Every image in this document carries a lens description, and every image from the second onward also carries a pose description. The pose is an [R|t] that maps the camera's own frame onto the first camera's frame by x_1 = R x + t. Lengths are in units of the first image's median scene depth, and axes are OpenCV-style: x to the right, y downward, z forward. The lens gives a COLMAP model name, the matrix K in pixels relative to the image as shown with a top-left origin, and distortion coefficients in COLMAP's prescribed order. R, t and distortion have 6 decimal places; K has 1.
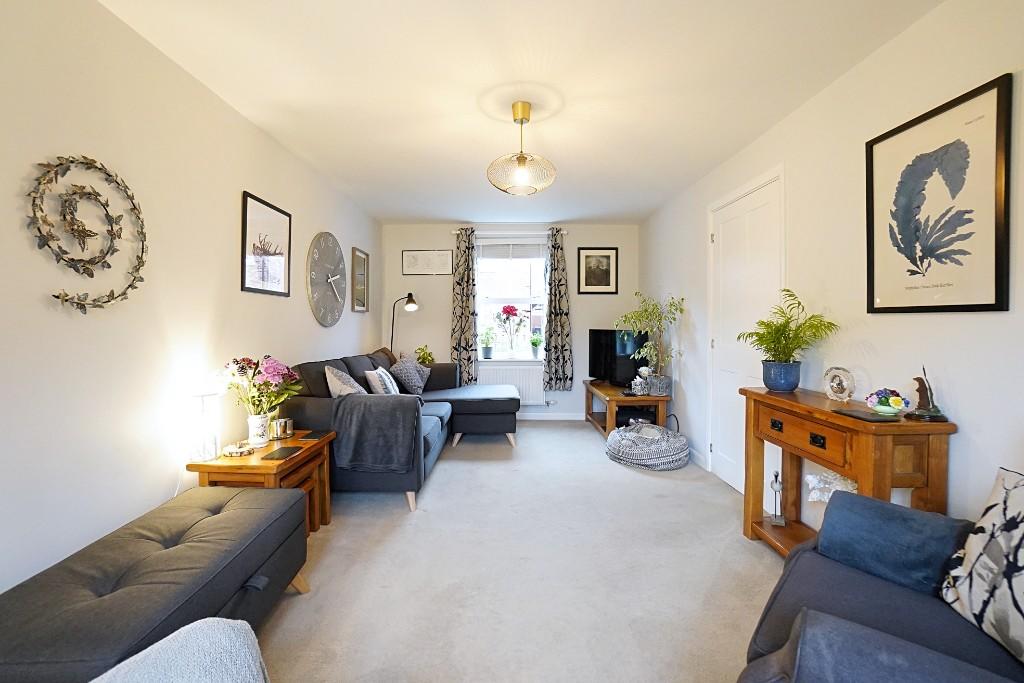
lens RADIAL K [[456.3, 0, 514.4], [0, 456.3, 328.4], [0, 0, 1]] dist [-0.029826, 0.003674]
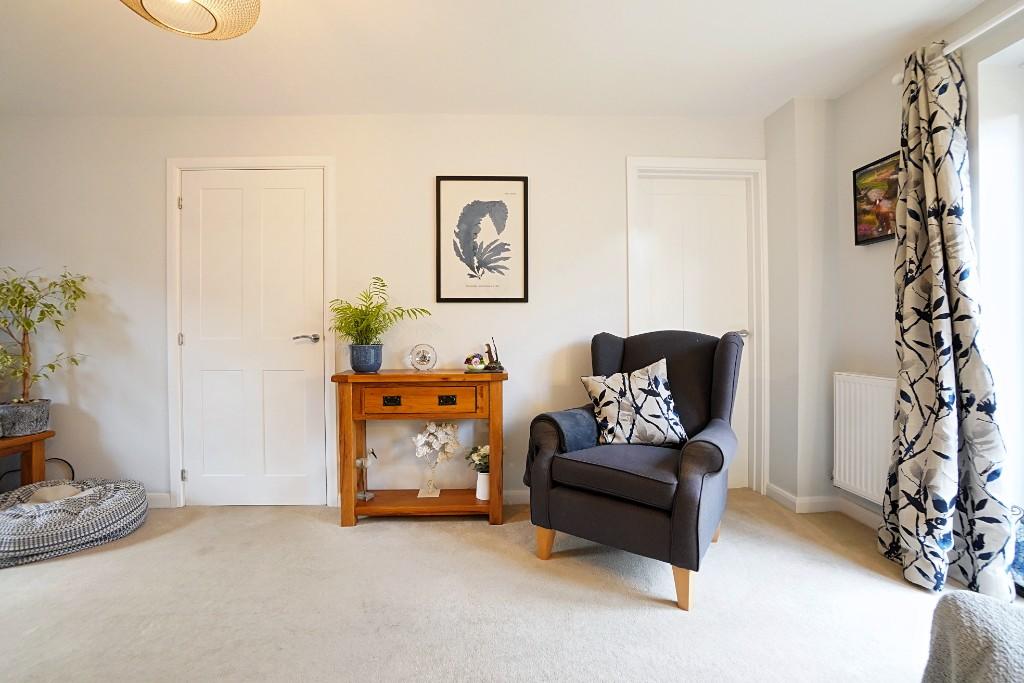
lens RADIAL K [[456.3, 0, 513.4], [0, 456.3, 332.8], [0, 0, 1]] dist [-0.029826, 0.003674]
pose [[-0.025175, -0.002422, 0.999680, -0.680676], [0.021779, 0.999758, 0.002971, 0.067913], [-0.999446, 0.021846, -0.025116, 0.936404]]
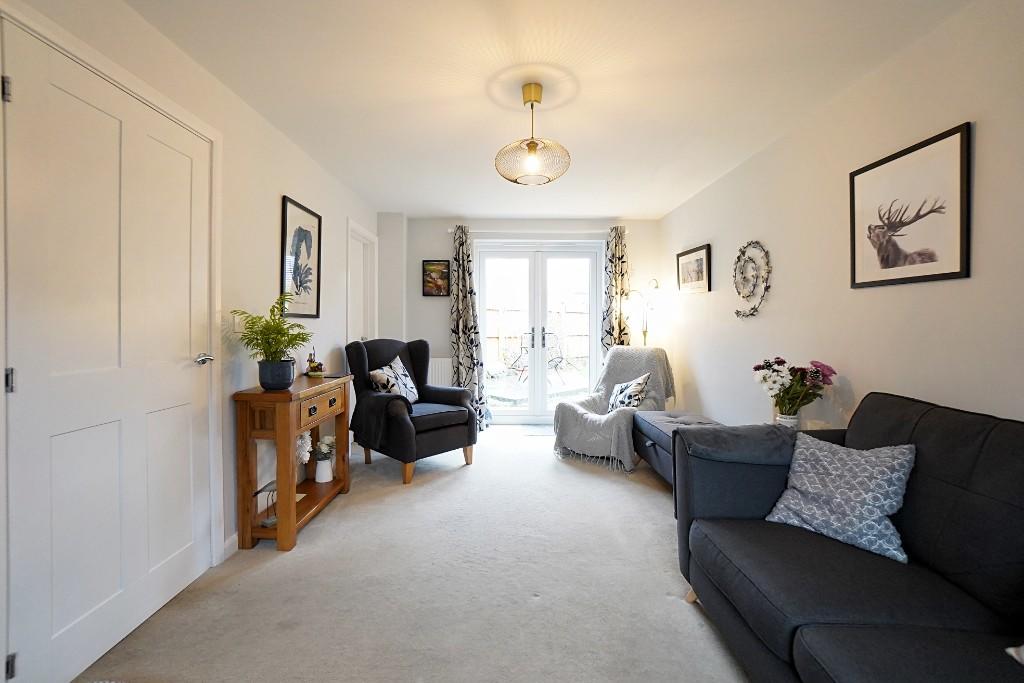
lens RADIAL K [[456.3, 0, 512.3], [0, 456.3, 327.0], [0, 0, 1]] dist [-0.029826, 0.003674]
pose [[-0.999839, -0.002718, 0.017756, 0.055267], [-0.002370, 0.999805, 0.019583, -0.036529], [-0.017806, 0.019538, -0.999651, 2.794218]]
